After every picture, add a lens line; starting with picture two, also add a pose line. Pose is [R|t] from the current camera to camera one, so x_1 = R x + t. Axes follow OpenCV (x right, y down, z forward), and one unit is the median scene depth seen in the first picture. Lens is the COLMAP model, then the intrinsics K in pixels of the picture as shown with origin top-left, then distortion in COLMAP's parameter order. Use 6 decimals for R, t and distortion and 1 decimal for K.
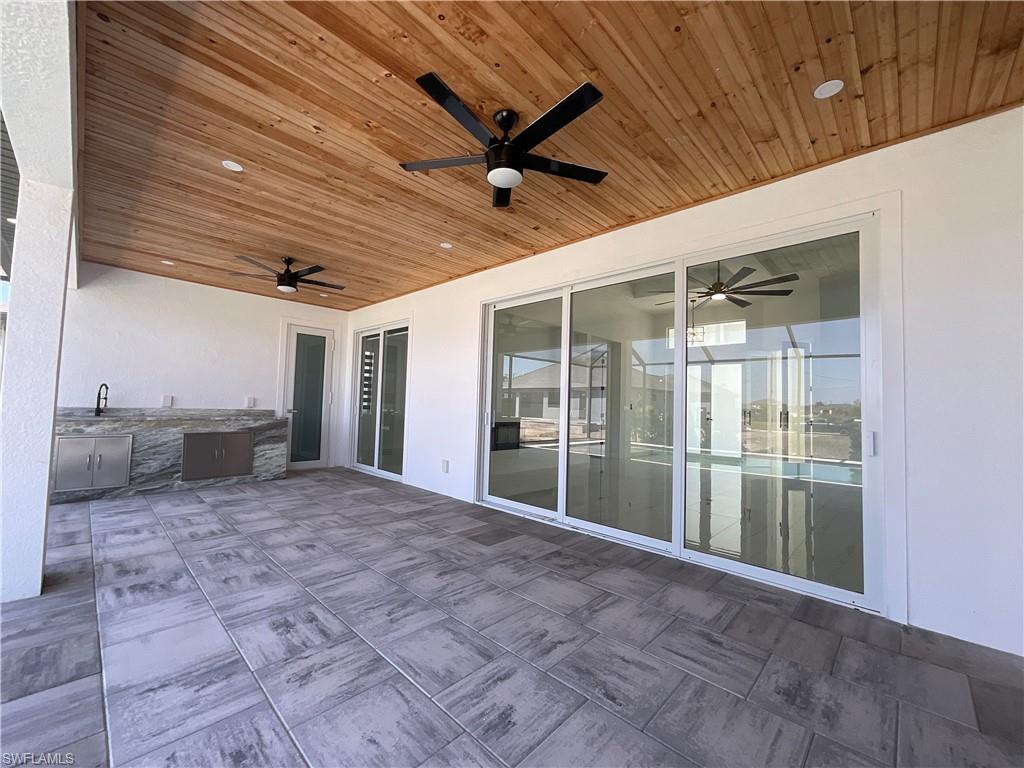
lens RADIAL K [[418.1, 0, 513.4], [0, 418.1, 388.3], [0, 0, 1]] dist [0.014765, 0.000271]
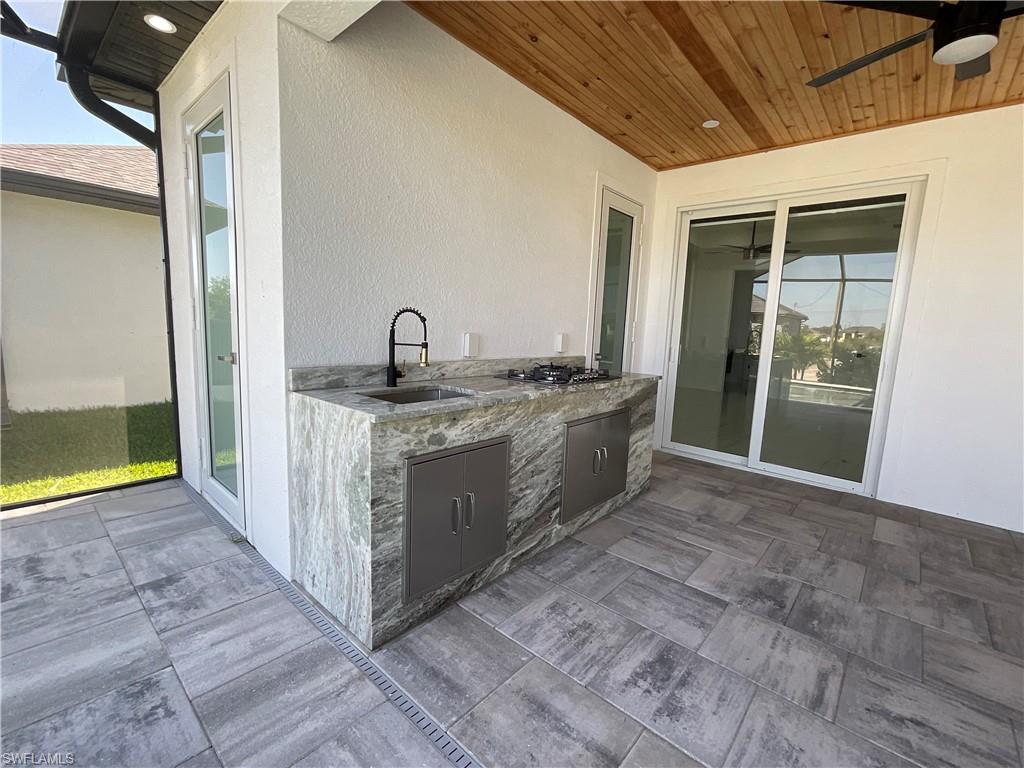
lens RADIAL K [[455.1, 0, 512.0], [0, 455.1, 384.0], [0, 0, 1]] dist [0.000556, -0.000144]
pose [[0.999139, 0.009229, 0.040437, -1.223592], [-0.016182, 0.984410, 0.175144, -0.023478], [-0.038190, -0.175647, 0.983712, 0.768450]]
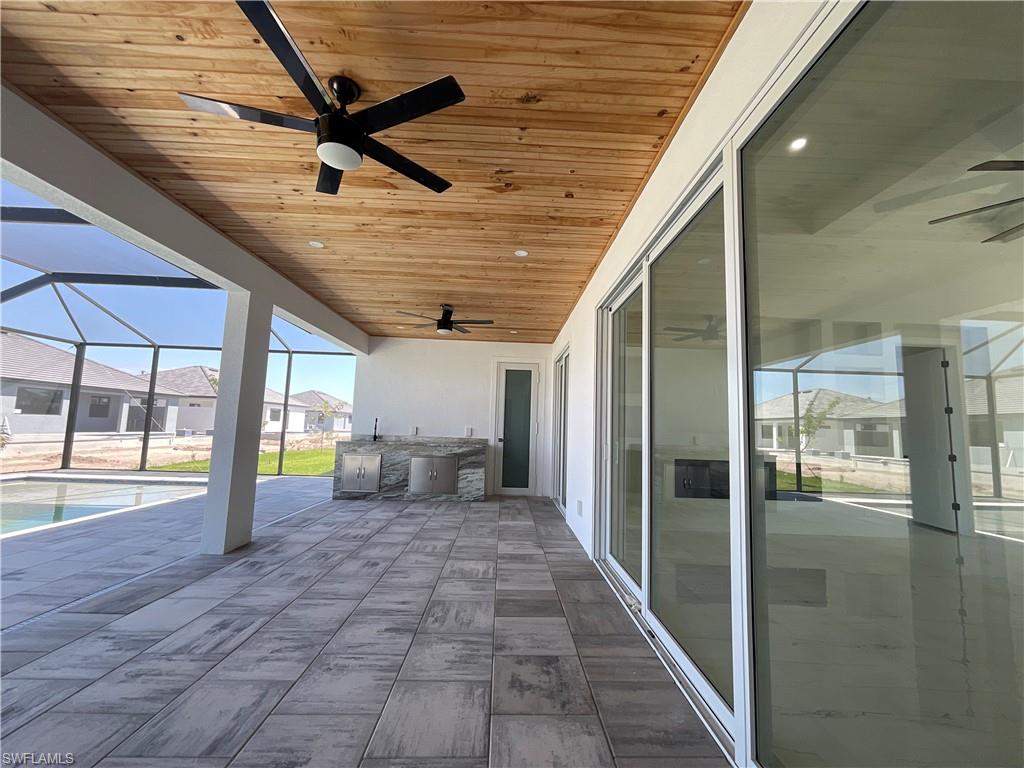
lens RADIAL K [[418.7, 0, 514.3], [0, 418.7, 386.7], [0, 0, 1]] dist [0.007592, -0.000118]
pose [[0.709710, -0.075617, -0.700424, 0.506559], [0.015475, 0.995656, -0.091810, 0.028138], [0.704324, 0.054319, 0.707797, 0.436684]]
